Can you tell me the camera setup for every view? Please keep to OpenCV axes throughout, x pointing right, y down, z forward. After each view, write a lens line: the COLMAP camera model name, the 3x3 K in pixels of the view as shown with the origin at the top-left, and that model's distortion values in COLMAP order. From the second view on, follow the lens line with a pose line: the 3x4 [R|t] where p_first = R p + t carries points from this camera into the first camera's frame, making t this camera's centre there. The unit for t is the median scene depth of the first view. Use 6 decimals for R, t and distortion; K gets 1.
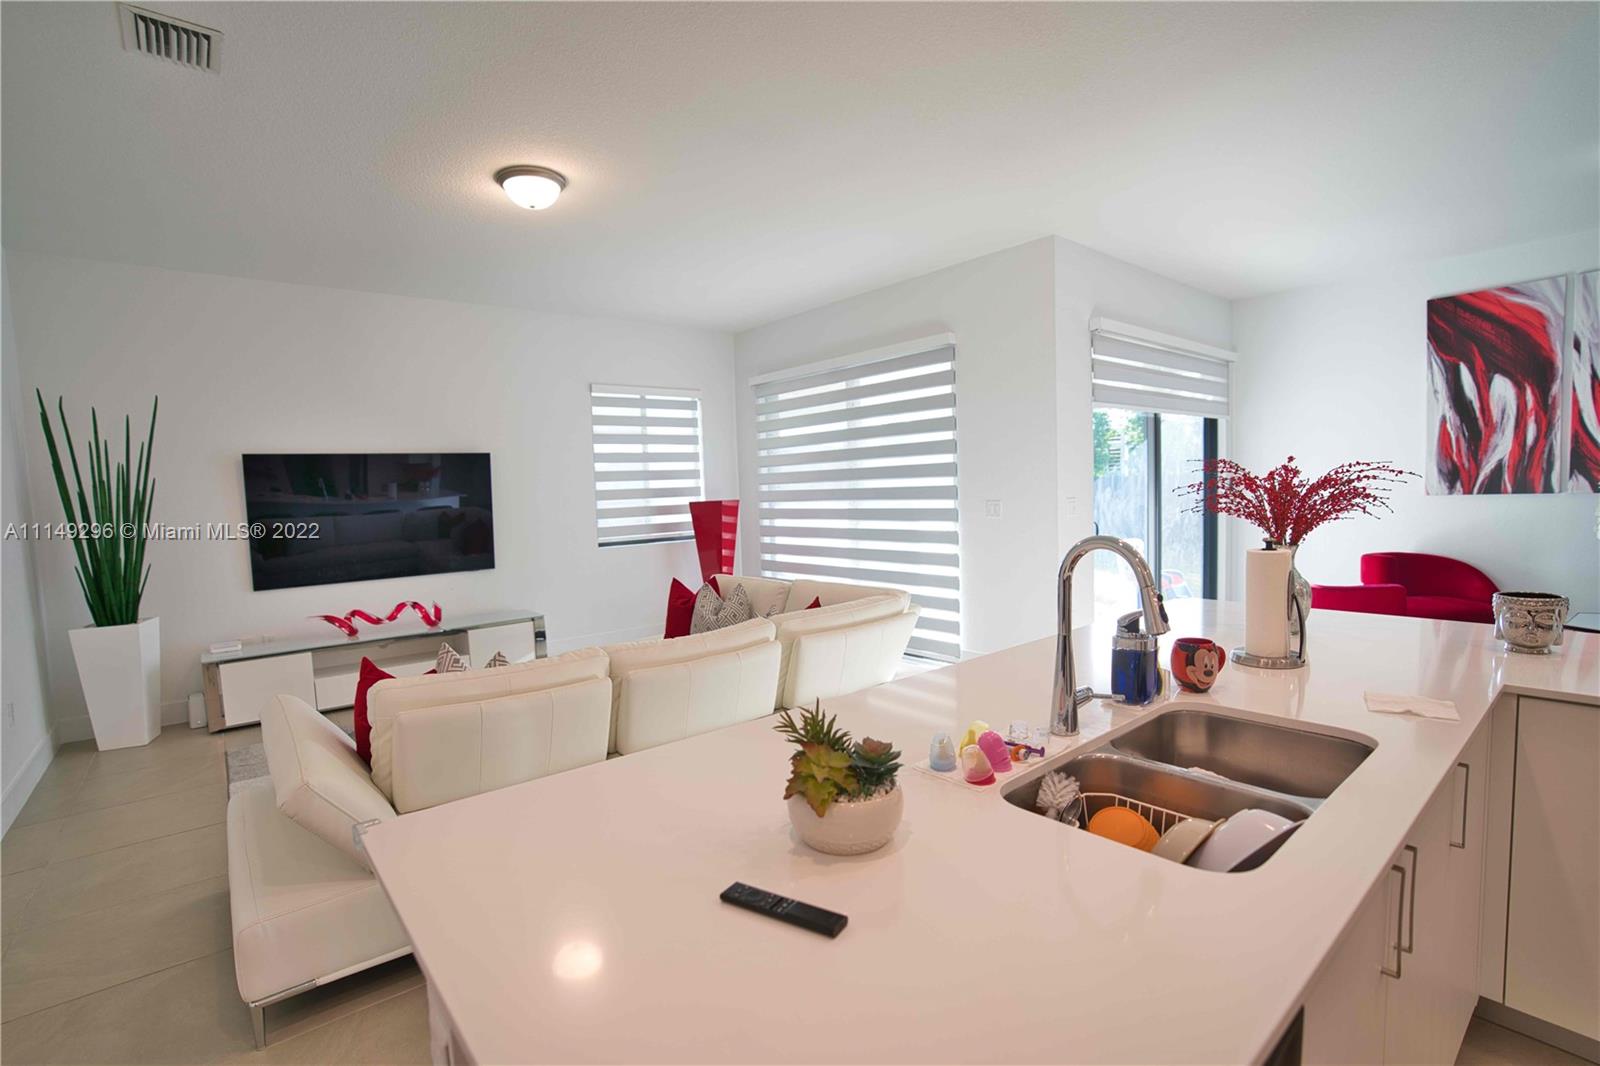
lens RADIAL K [[731.3, 0, 806.8], [0, 731.3, 538.6], [0, 0, 1]] dist [-0.067271, 0.025587]
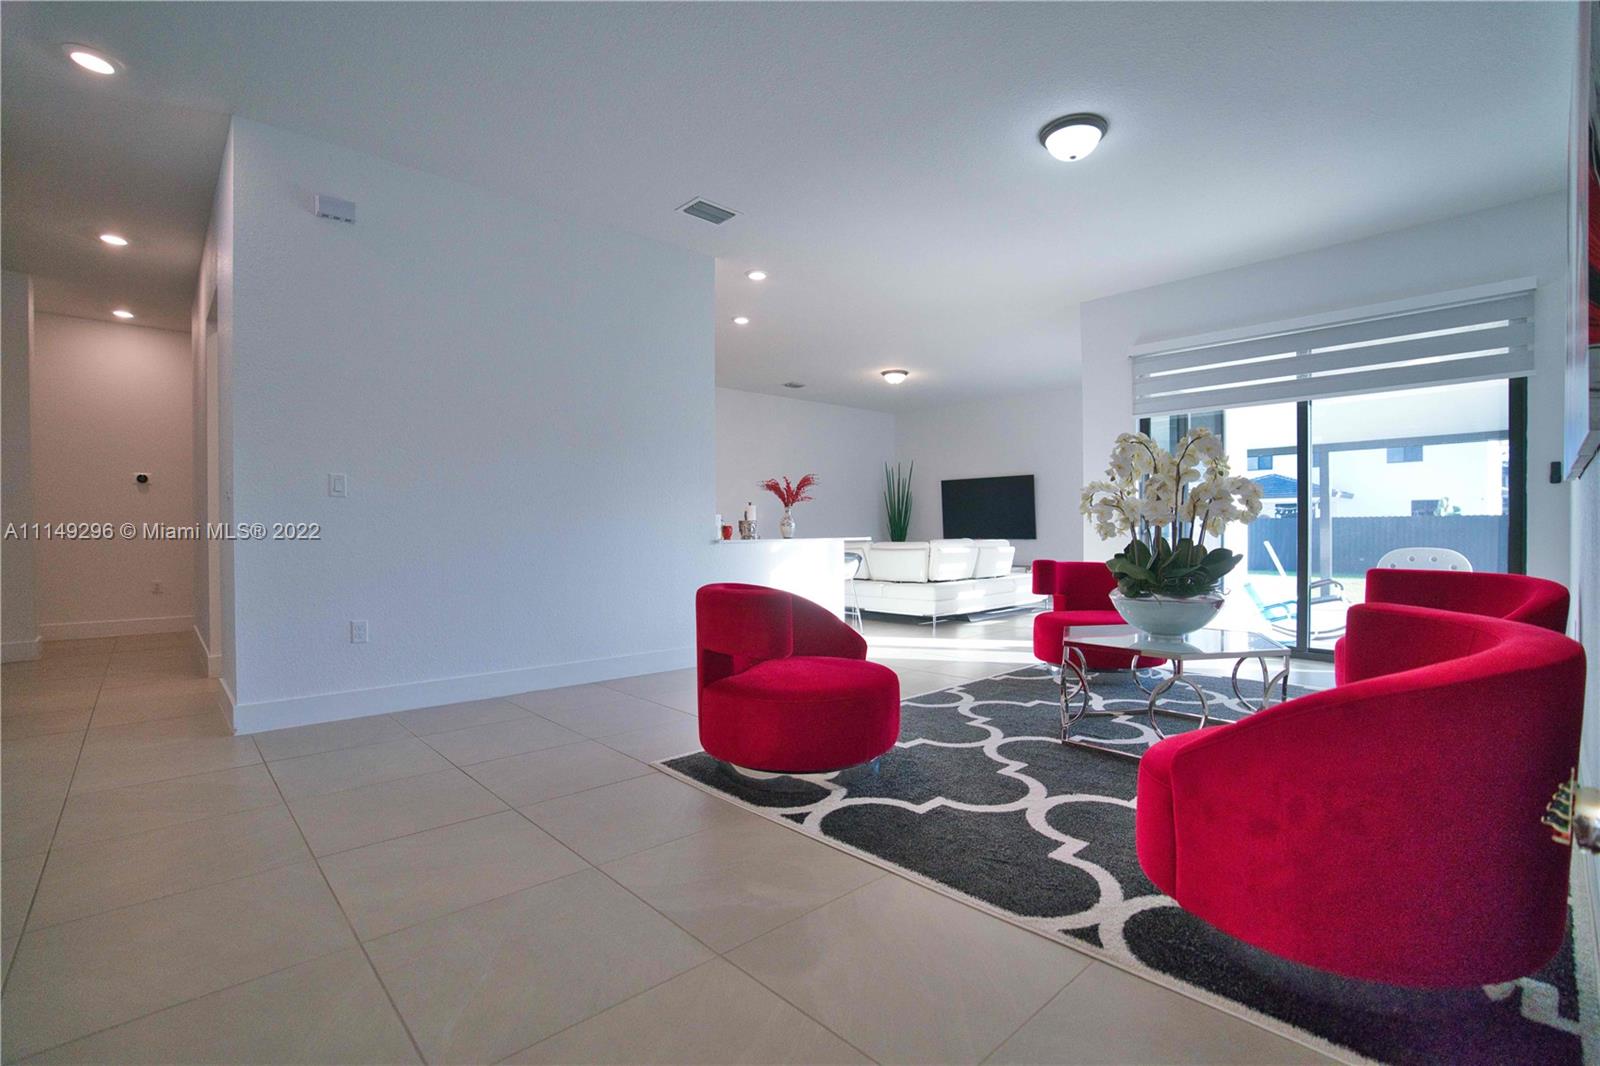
lens RADIAL K [[731.3, 0, 806.8], [0, 731.3, 538.6], [0, 0, 1]] dist [-0.067271, 0.025587]
pose [[0.059180, 0.045094, -0.997228, 1.498774], [-0.066977, 0.996907, 0.041105, 0.005004], [0.995998, 0.064359, 0.062017, 0.366130]]
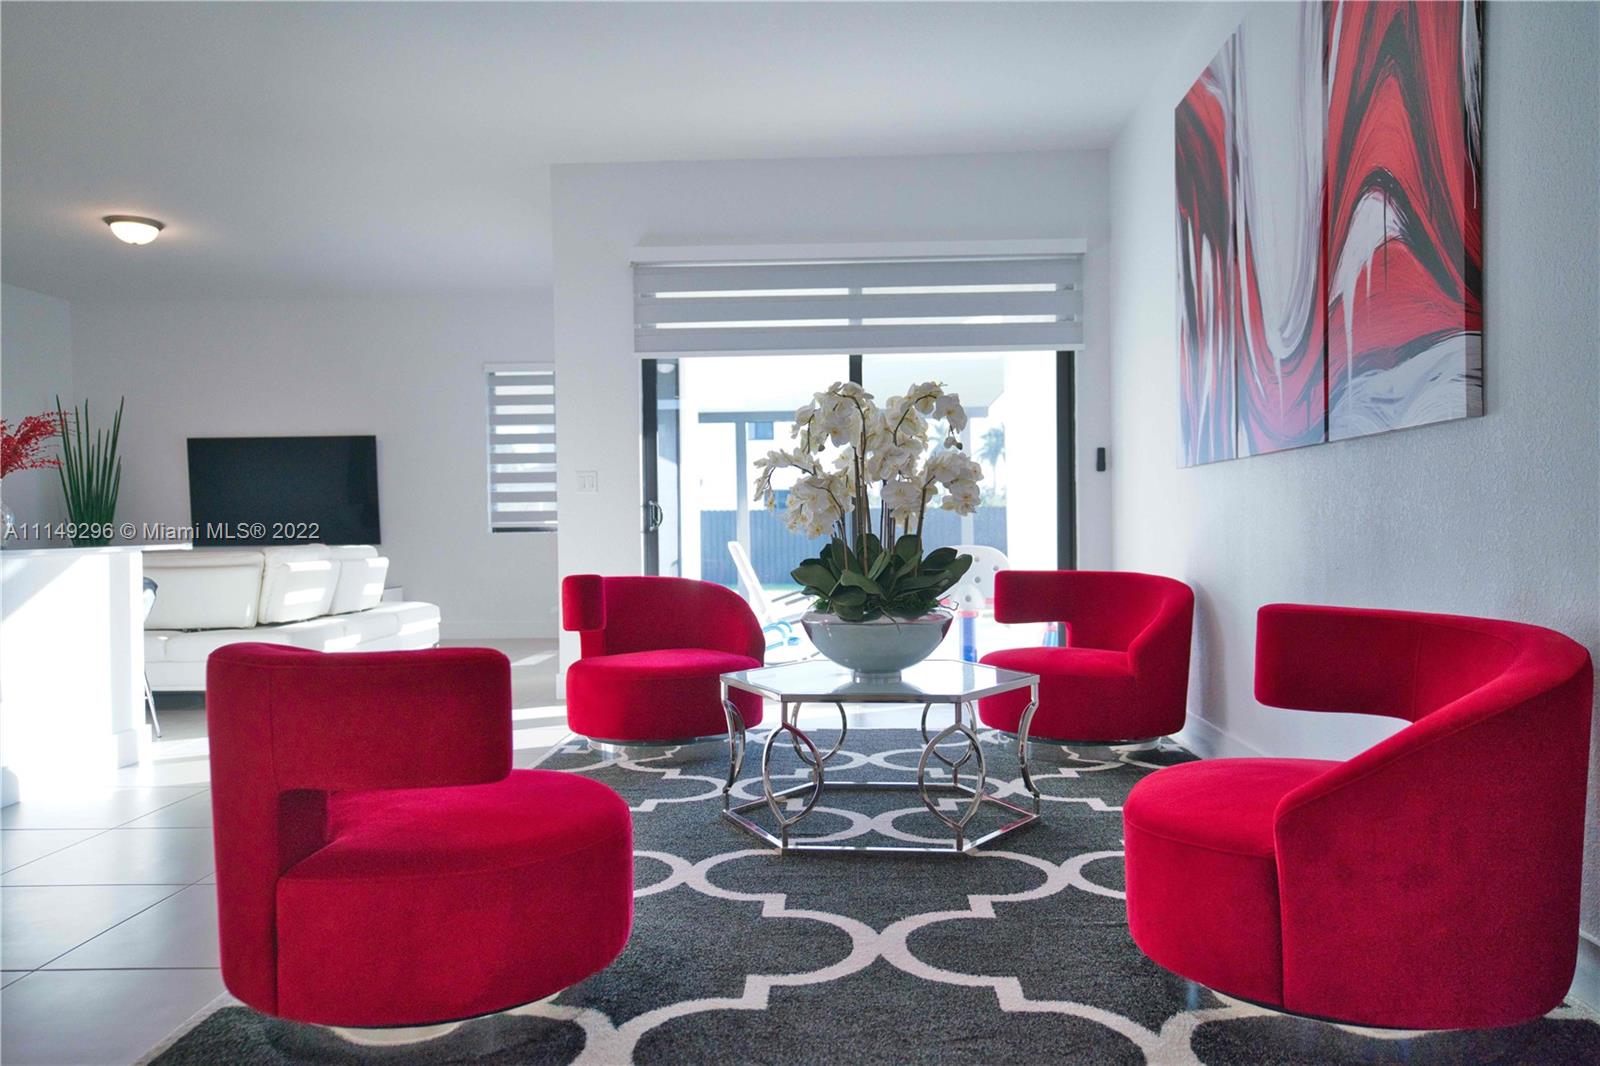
lens RADIAL K [[1182.8, 0, 809.8], [0, 1182.8, 537.2], [0, 0, 1]] dist [0.012951, 0.002108]
pose [[0.739239, 0.033541, -0.672608, 1.354372], [-0.061254, 0.997968, -0.017555, 0.025657], [0.670652, 0.054177, 0.739791, 0.156692]]
